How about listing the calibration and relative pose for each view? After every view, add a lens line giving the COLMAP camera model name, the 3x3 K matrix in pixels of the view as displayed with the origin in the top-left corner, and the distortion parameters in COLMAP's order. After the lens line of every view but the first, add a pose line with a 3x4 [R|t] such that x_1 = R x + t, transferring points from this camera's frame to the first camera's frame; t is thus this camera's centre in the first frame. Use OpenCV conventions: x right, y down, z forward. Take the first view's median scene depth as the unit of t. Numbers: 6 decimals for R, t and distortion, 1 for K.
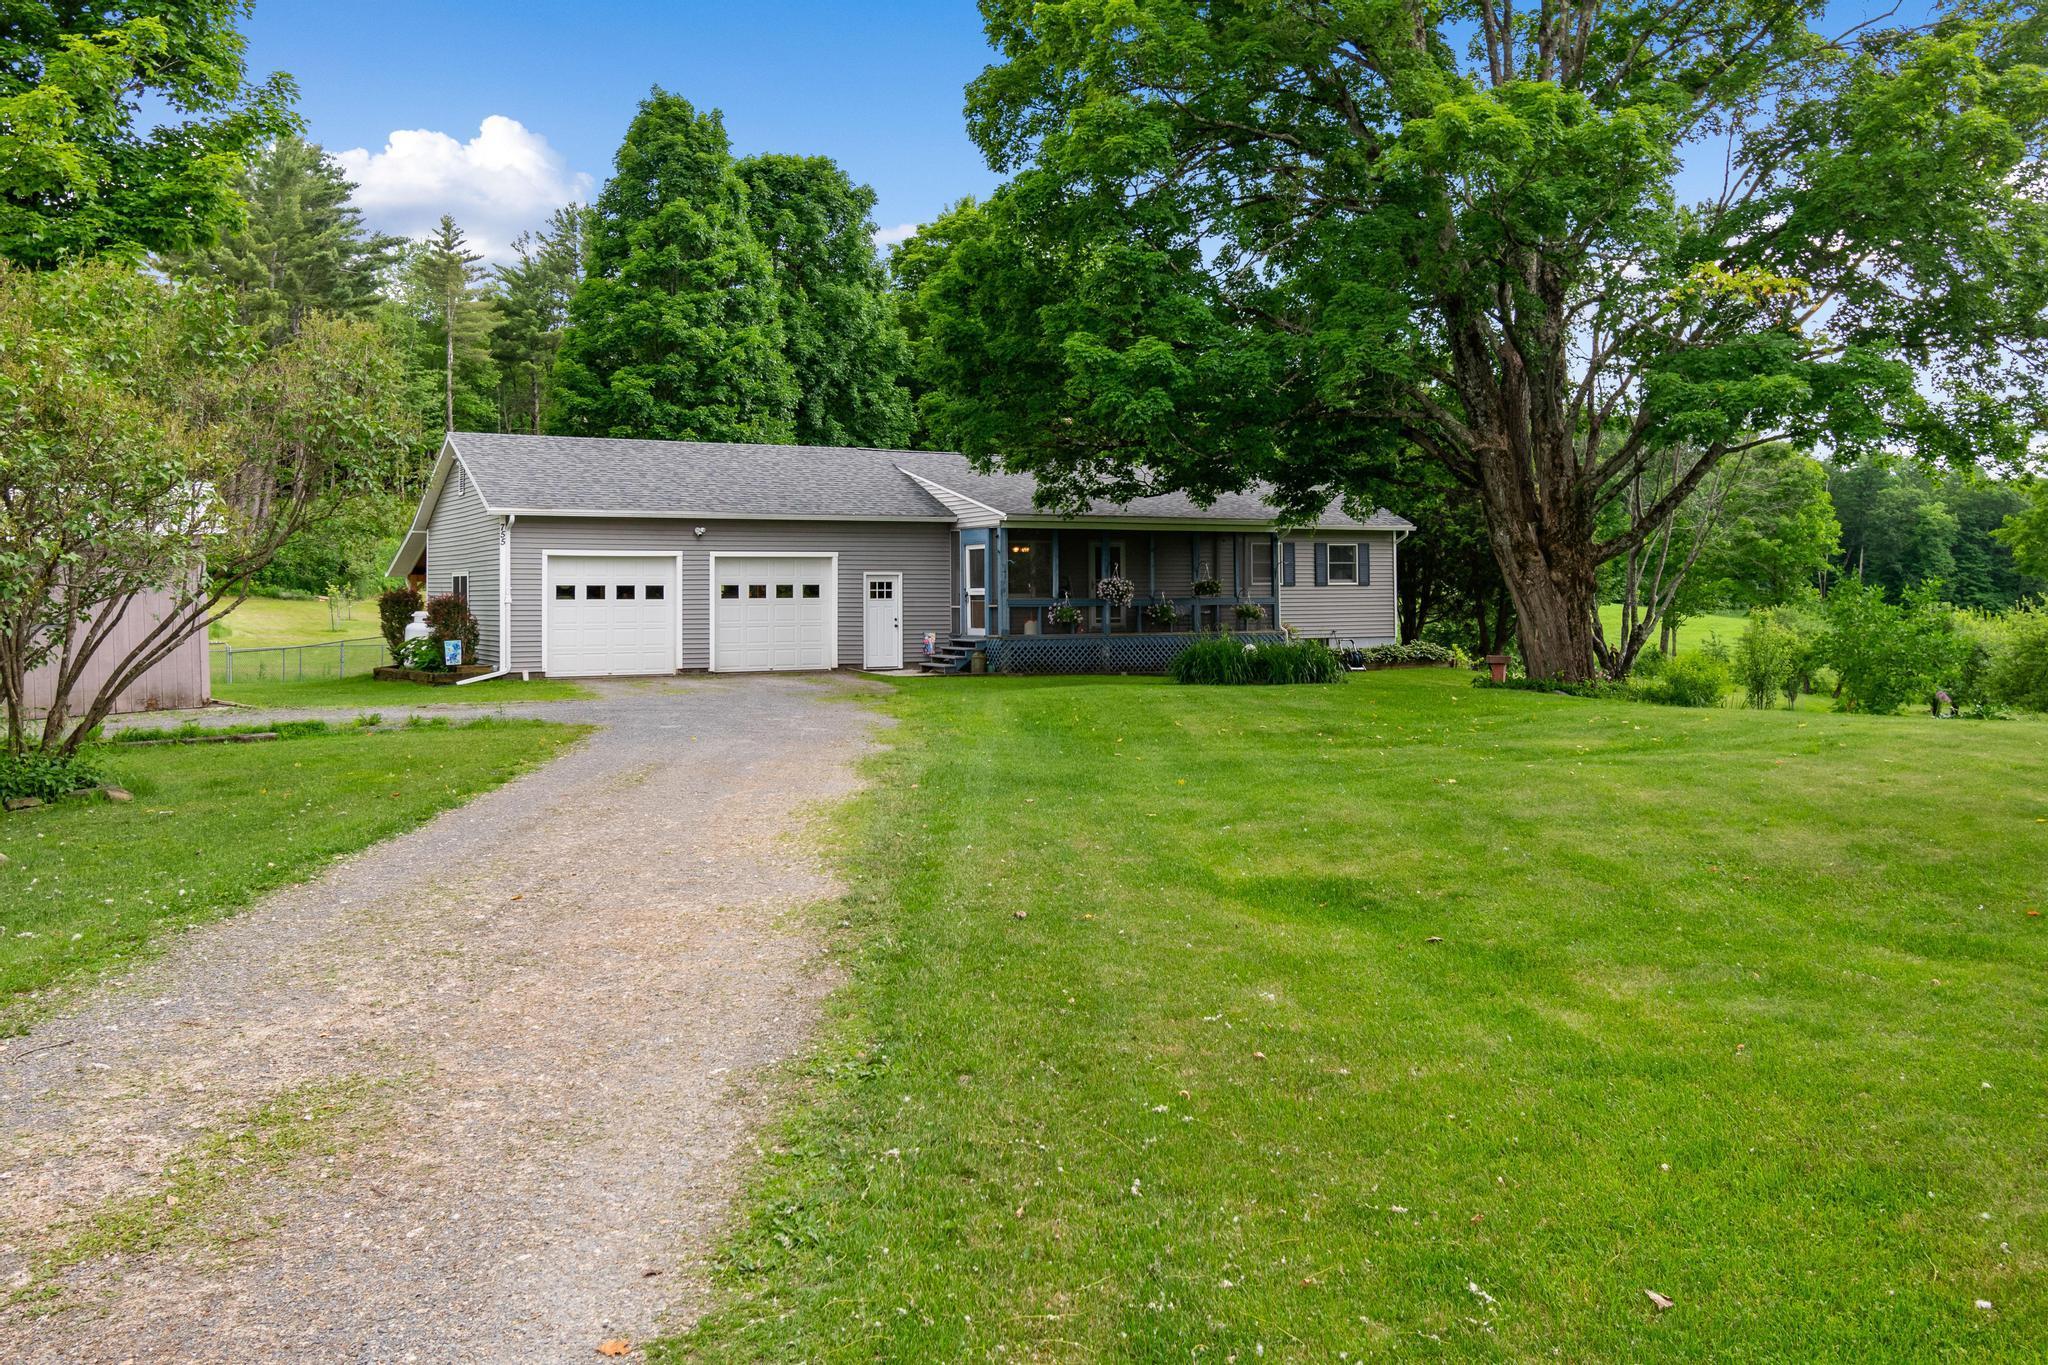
lens RADIAL K [[1744.4, 0, 1017.4], [0, 1744.4, 550.2], [0, 0, 1]] dist [0.012089, 0.003469]
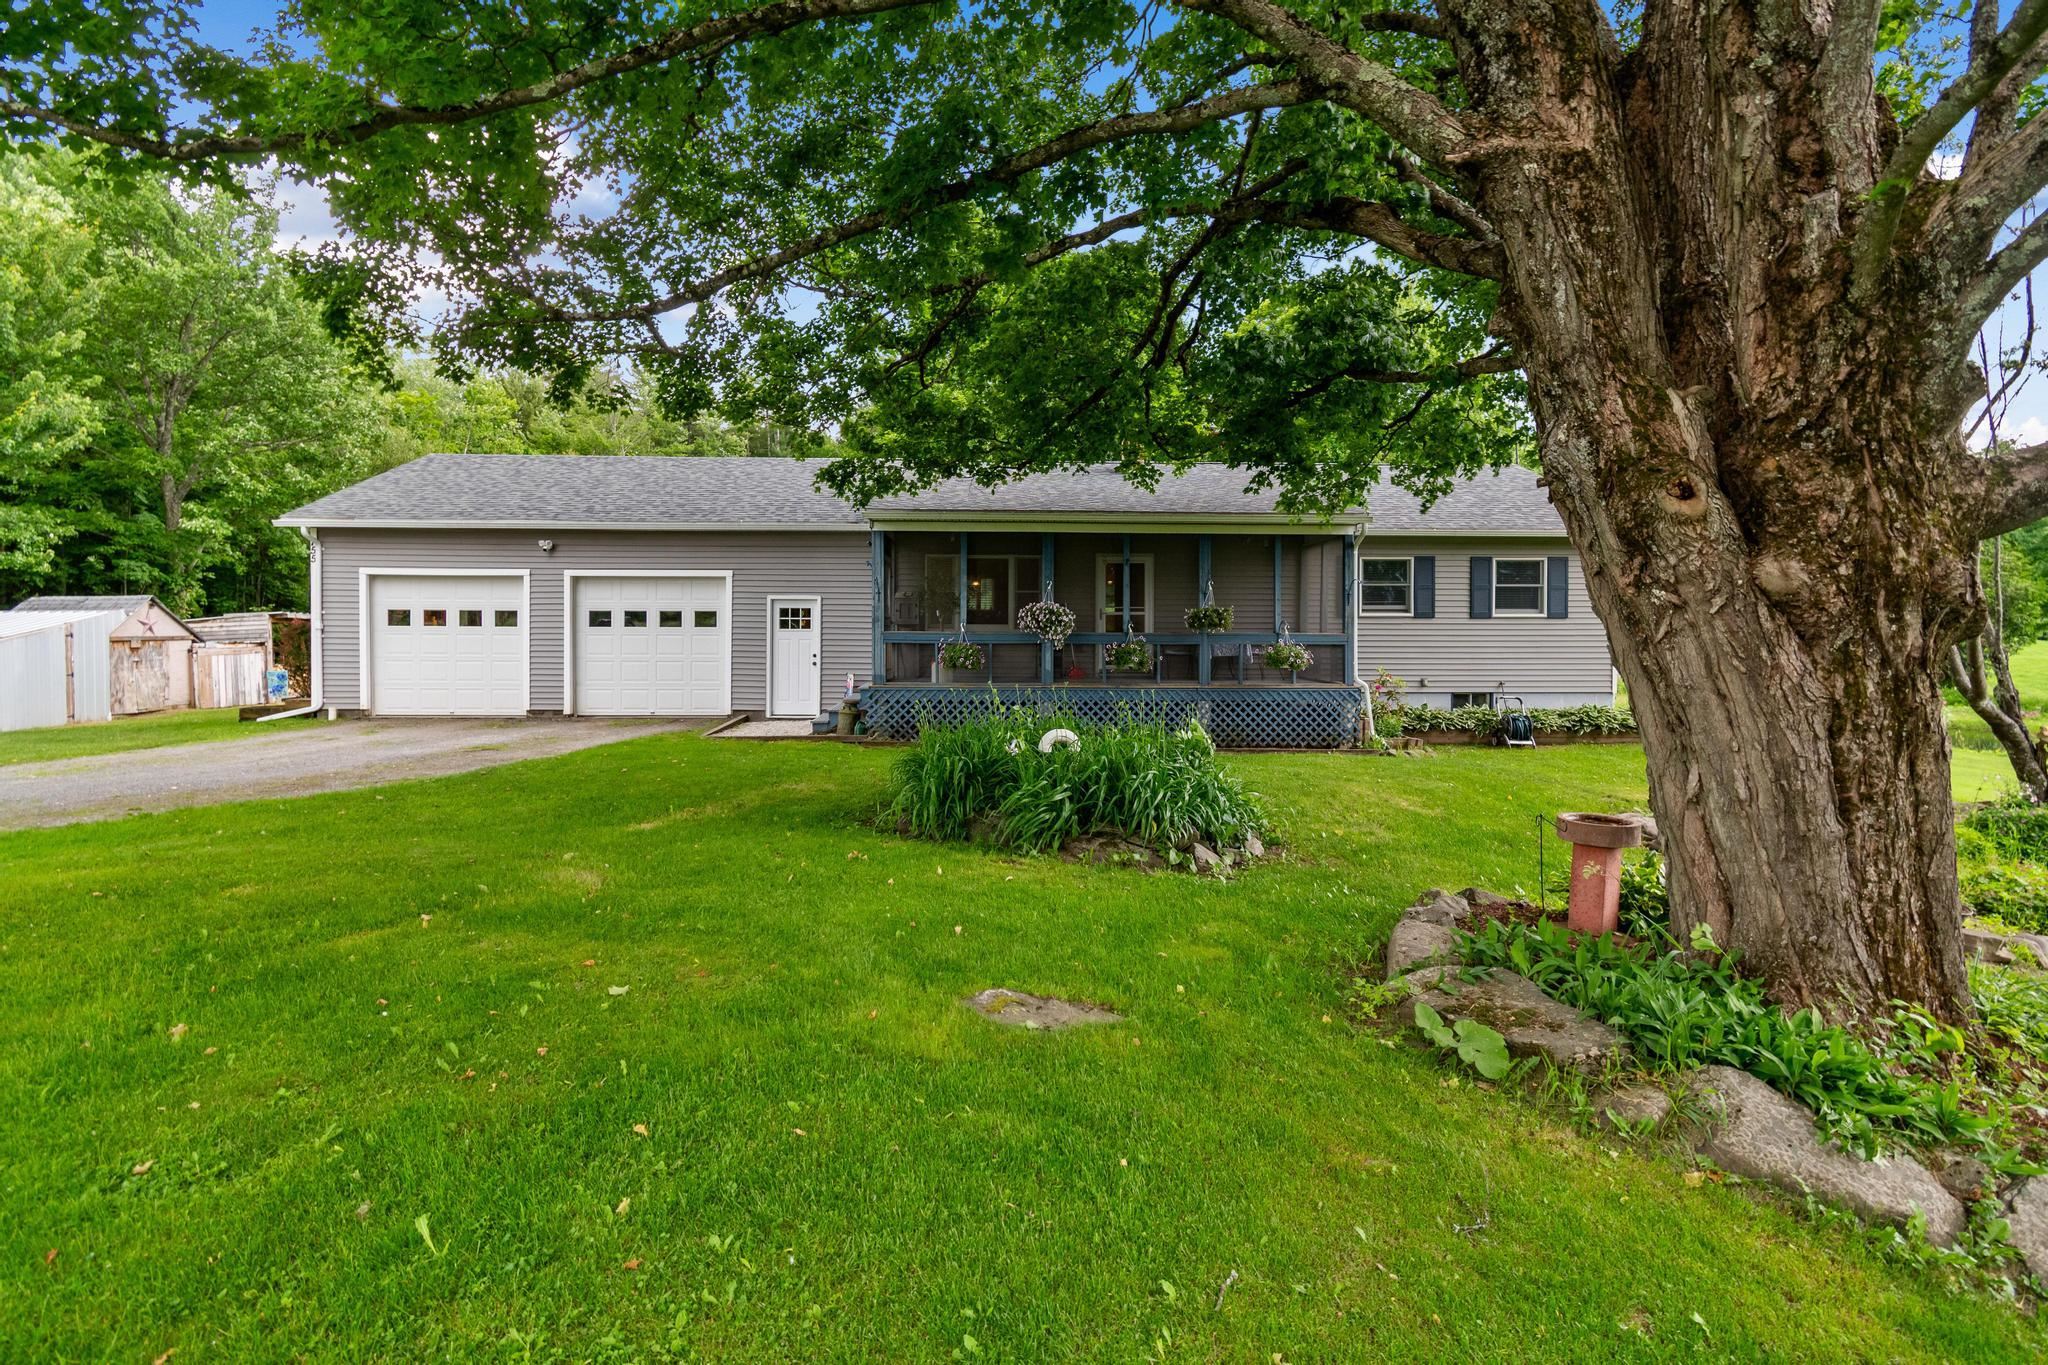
lens RADIAL K [[983.2, 0, 1024.2], [0, 983.2, 631.6], [0, 0, 1]] dist [-0.001951, -0.000913]
pose [[0.890153, 0.012589, -0.455488, 0.221449], [0.002126, 0.999493, 0.031780, 0.015041], [0.455657, -0.029258, 0.889674, 0.657652]]
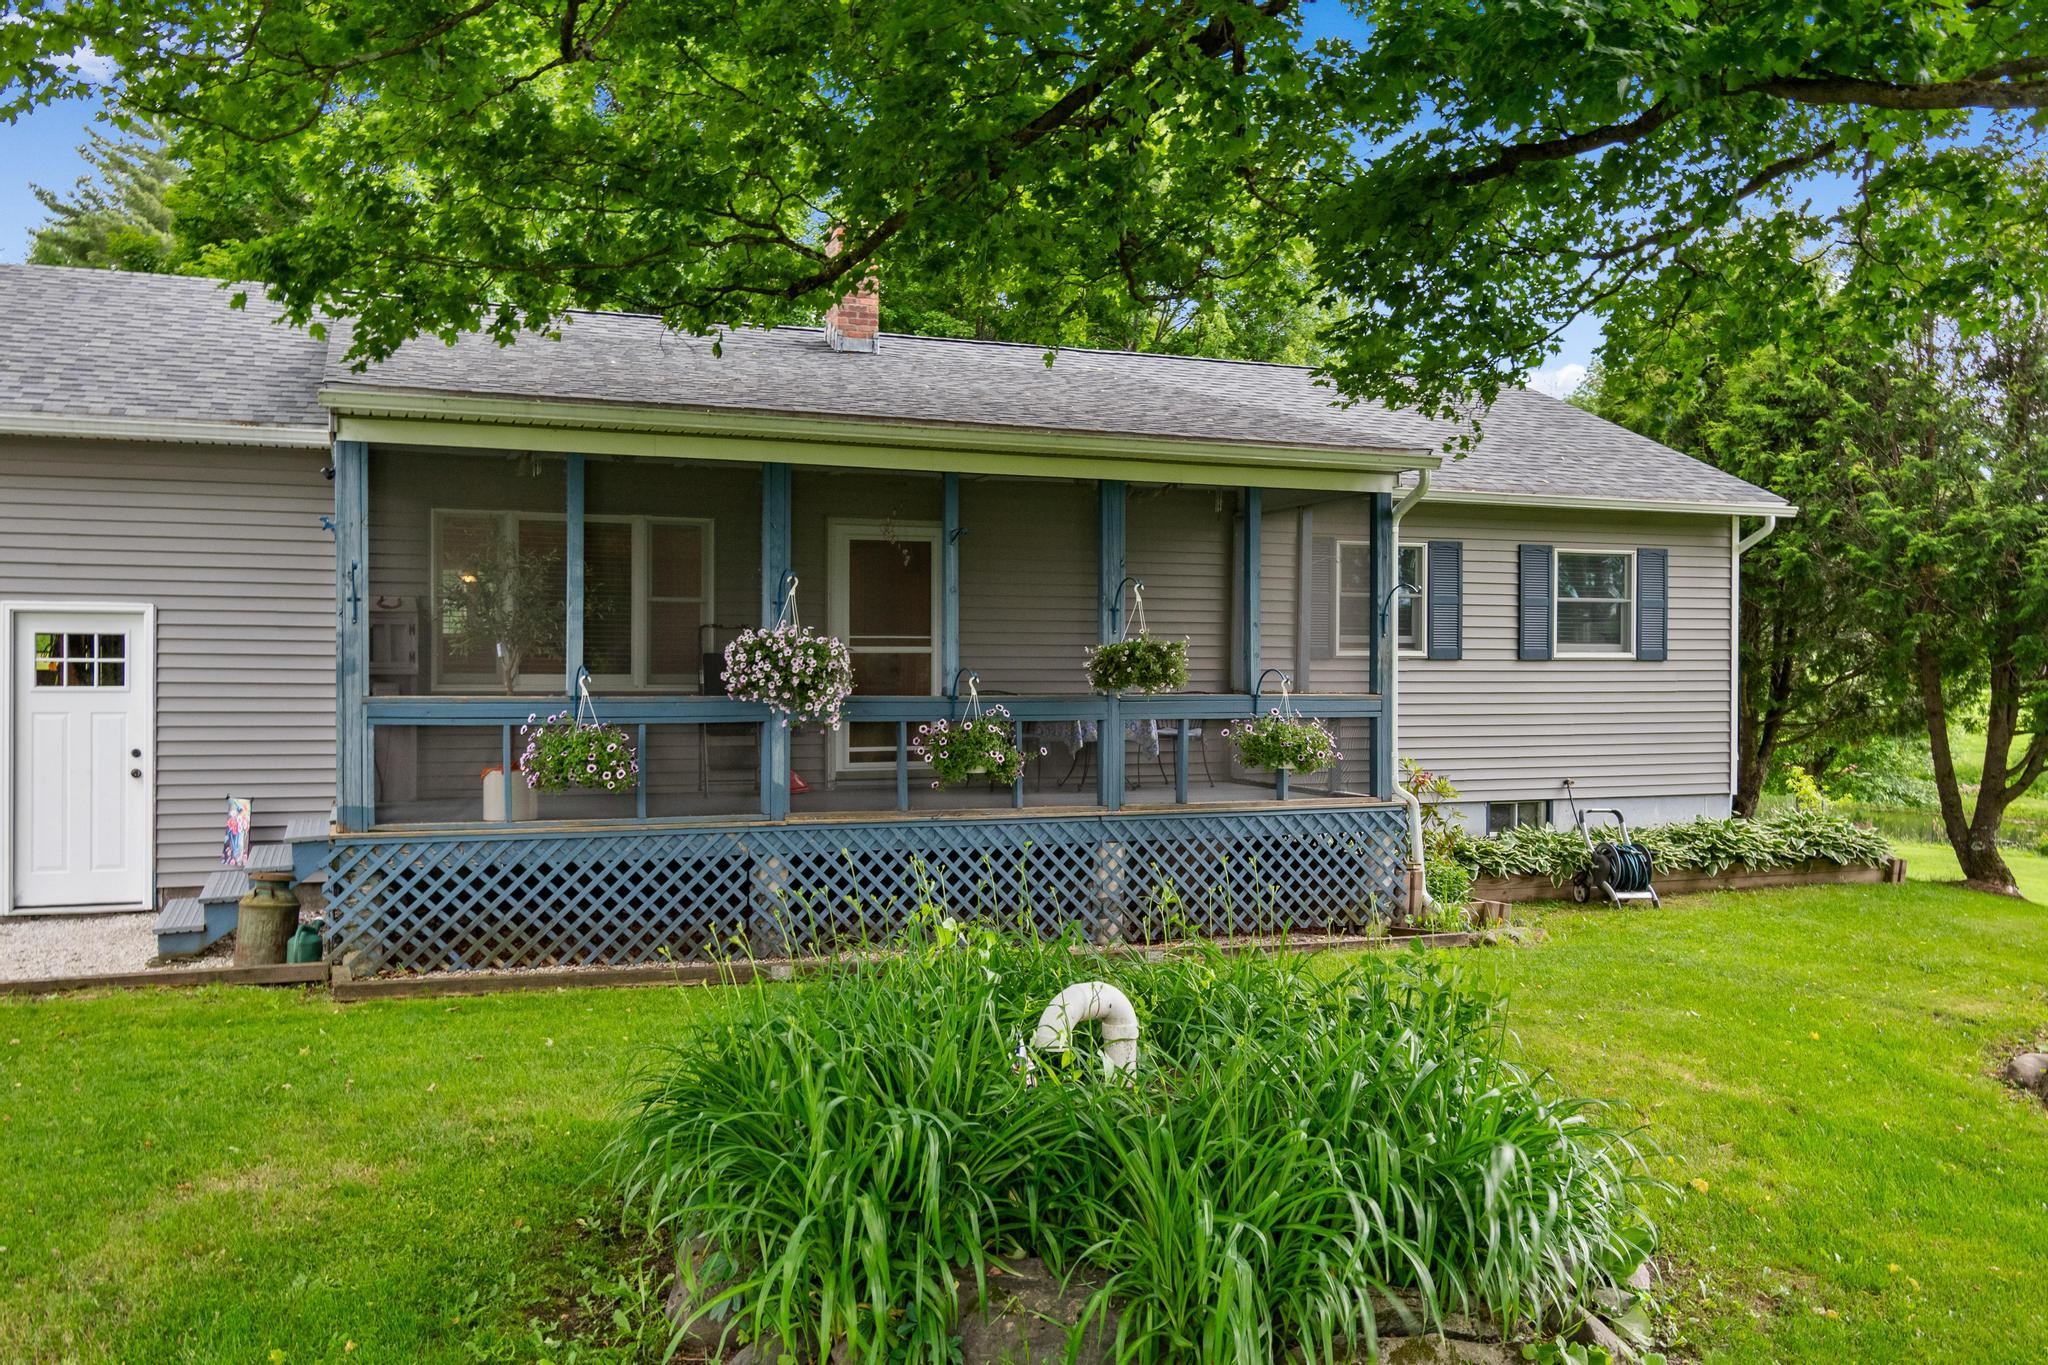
lens RADIAL K [[1686.3, 0, 1024.0], [0, 1686.3, 682.5], [0, 0, 1]] dist [0.011886, 0.007028]
pose [[0.991662, 0.012398, -0.128268, 0.130613], [-0.007648, 0.999269, 0.037462, 0.014439], [0.128638, -0.036169, 0.991032, 0.729817]]
